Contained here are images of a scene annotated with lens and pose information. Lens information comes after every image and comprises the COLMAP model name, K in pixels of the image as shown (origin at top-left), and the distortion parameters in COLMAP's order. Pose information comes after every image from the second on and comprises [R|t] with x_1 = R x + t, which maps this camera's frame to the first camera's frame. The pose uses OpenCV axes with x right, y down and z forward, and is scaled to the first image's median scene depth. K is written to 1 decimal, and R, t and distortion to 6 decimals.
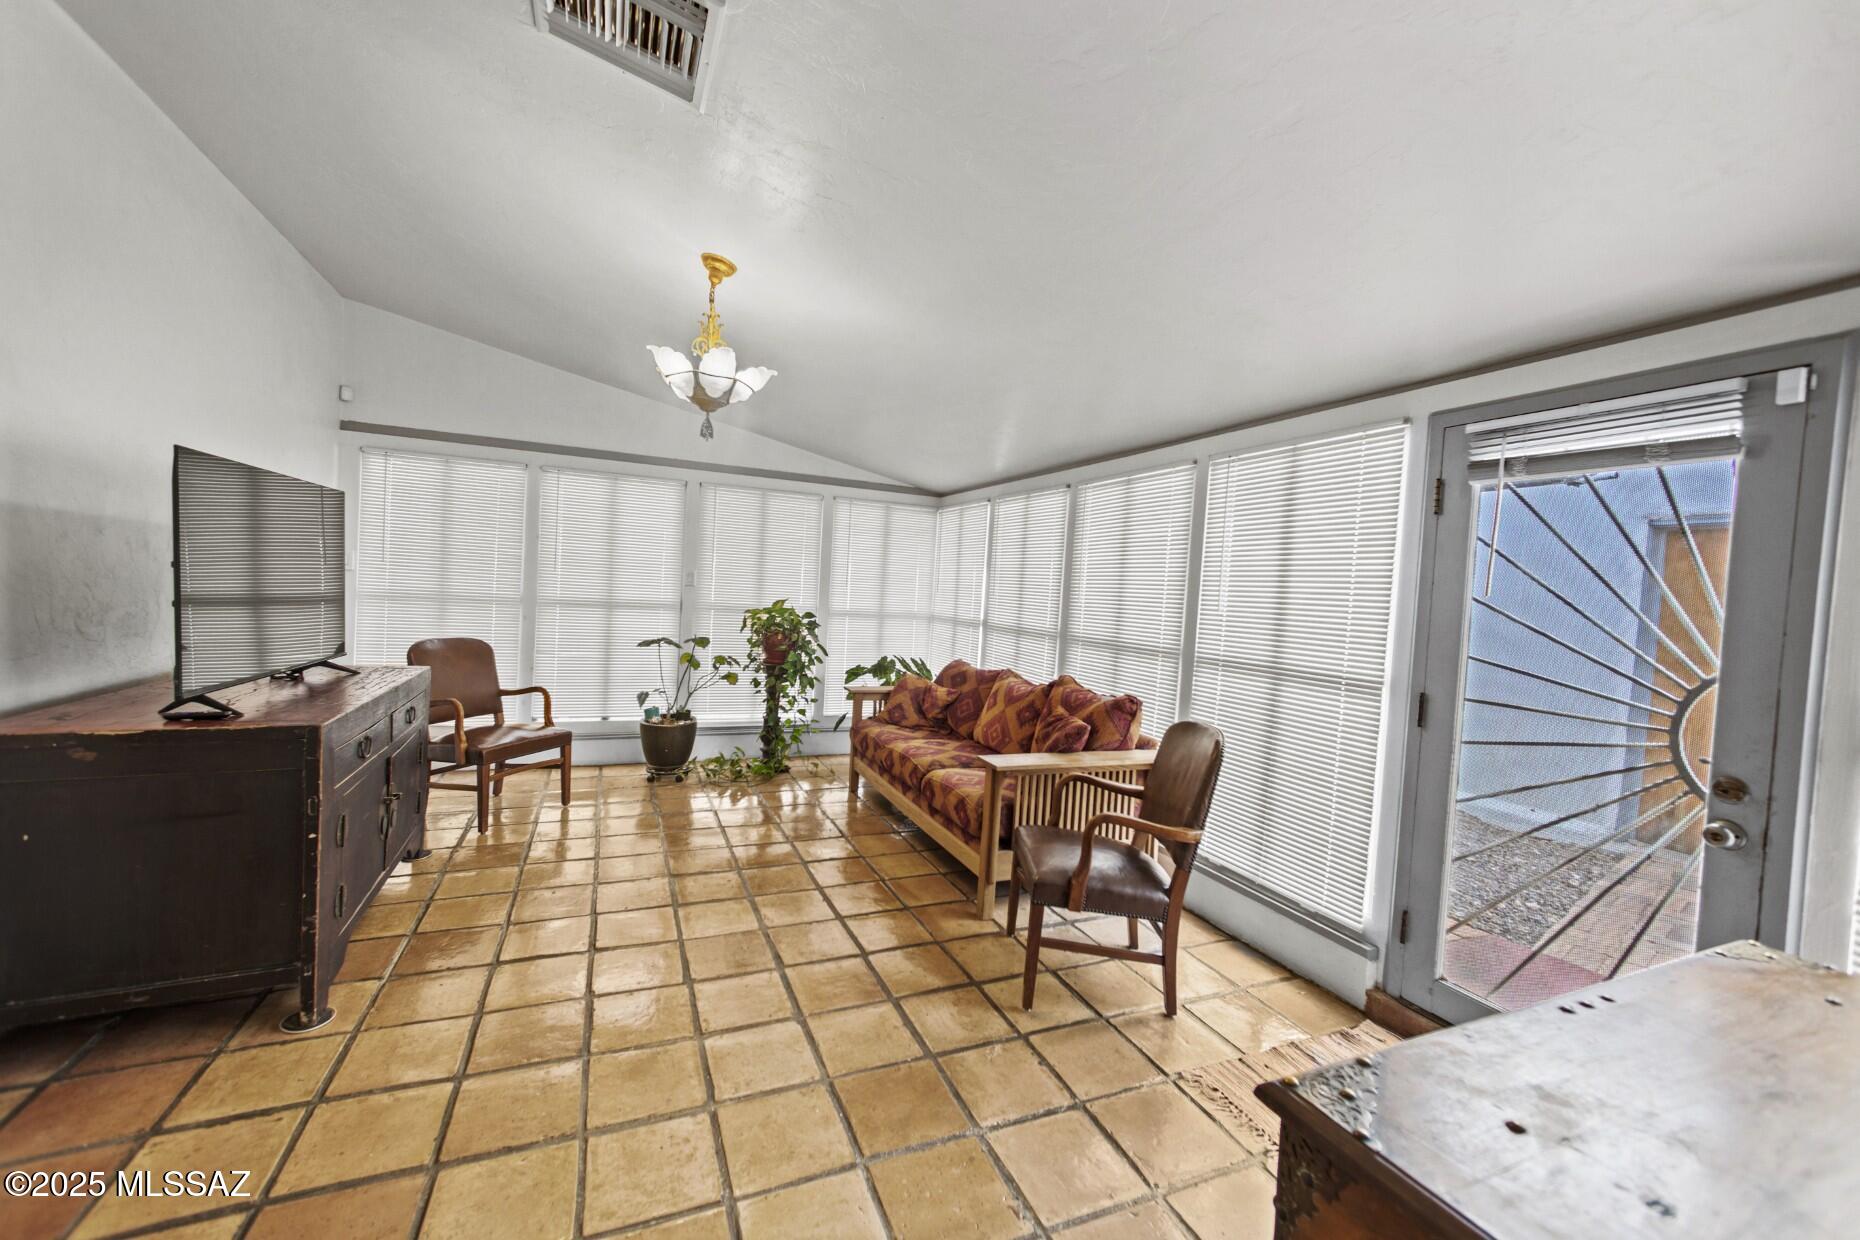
lens RADIAL K [[741.0, 0, 1006.5], [0, 741.0, 620.6], [0, 0, 1]] dist [-0.013958, 0.005998]
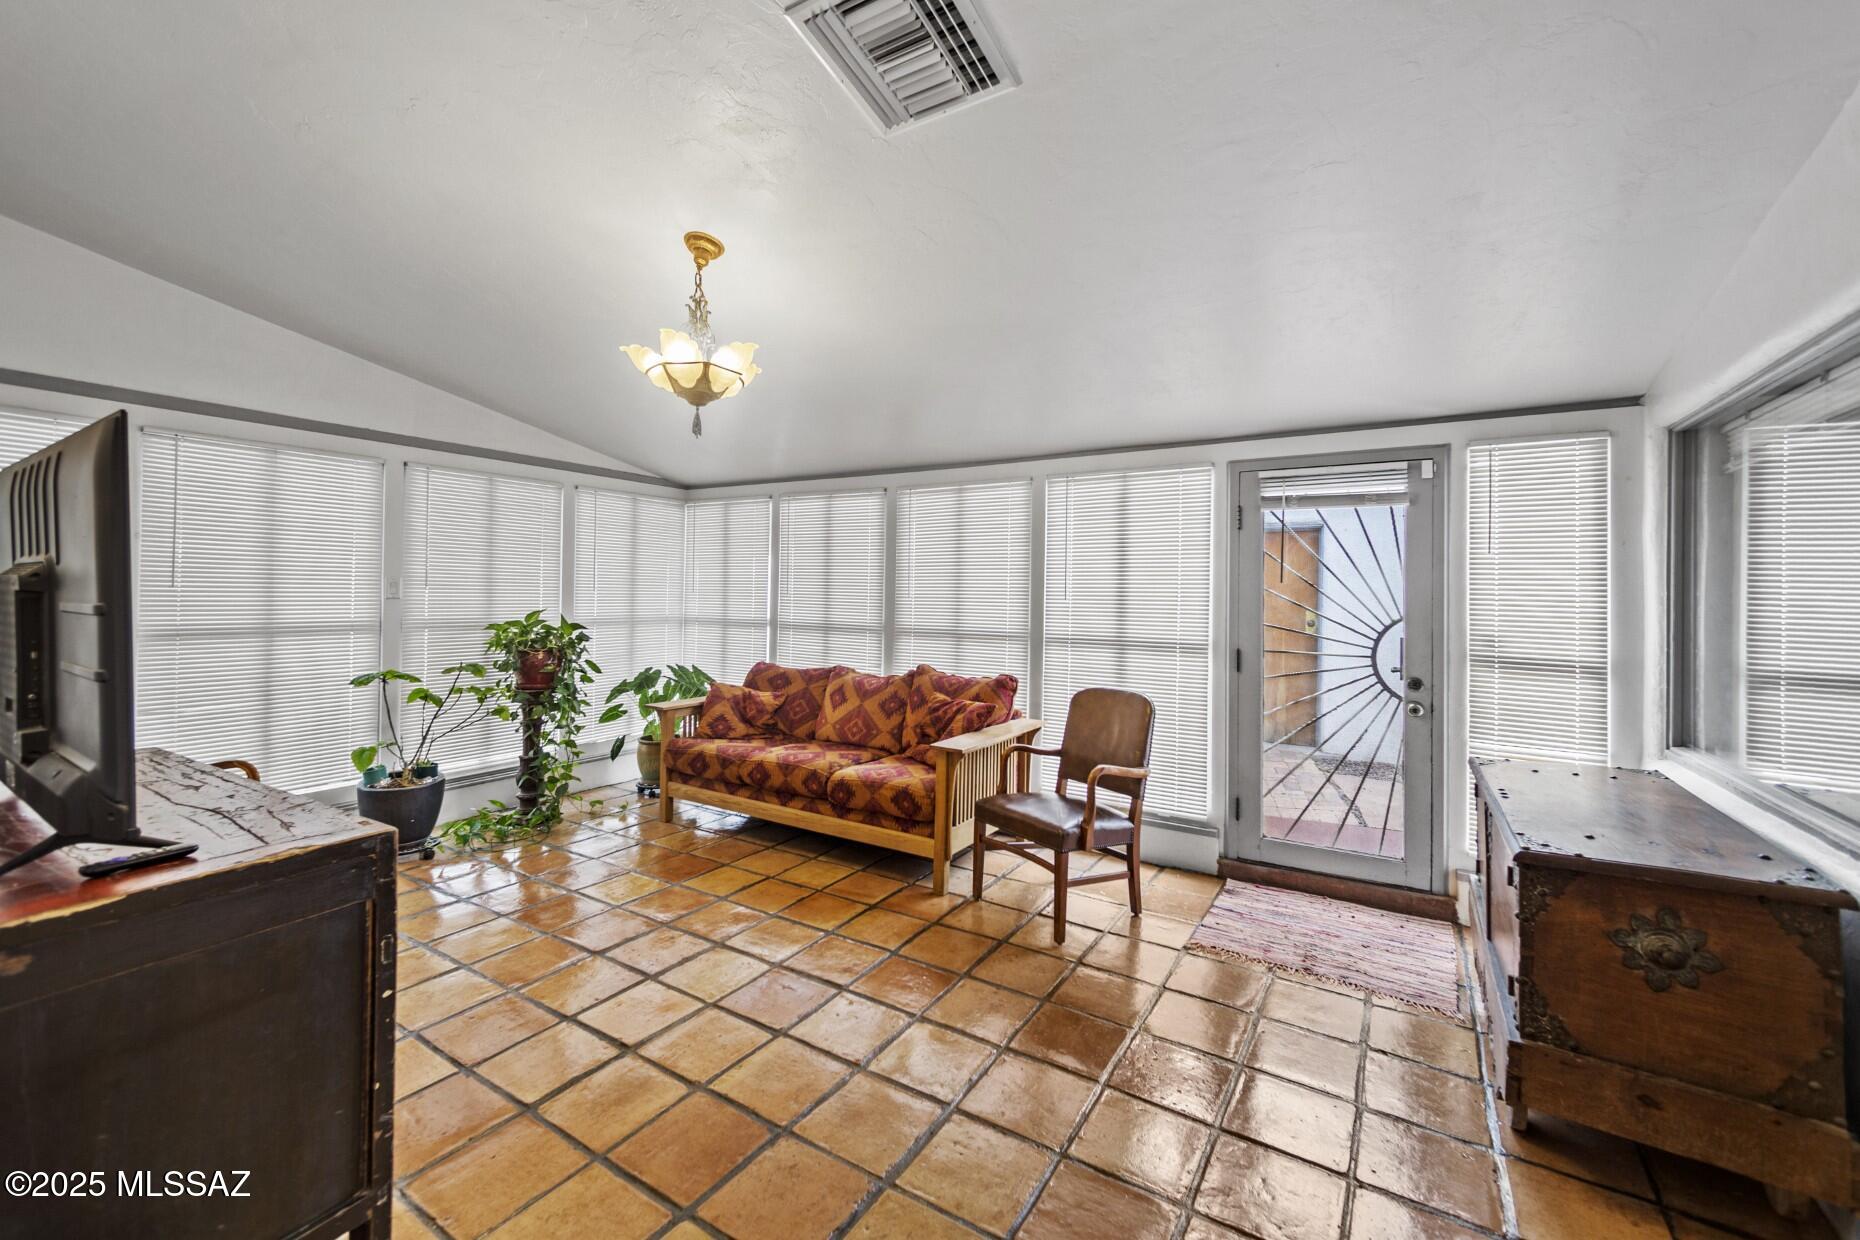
lens RADIAL K [[741.0, 0, 972.1], [0, 741.0, 587.6], [0, 0, 1]] dist [-0.013958, 0.005998]
pose [[0.812454, -0.038353, 0.581762, -0.436040], [0.052227, 0.998610, -0.007103, -0.025129], [-0.580681, 0.036154, 0.813328, 0.056707]]
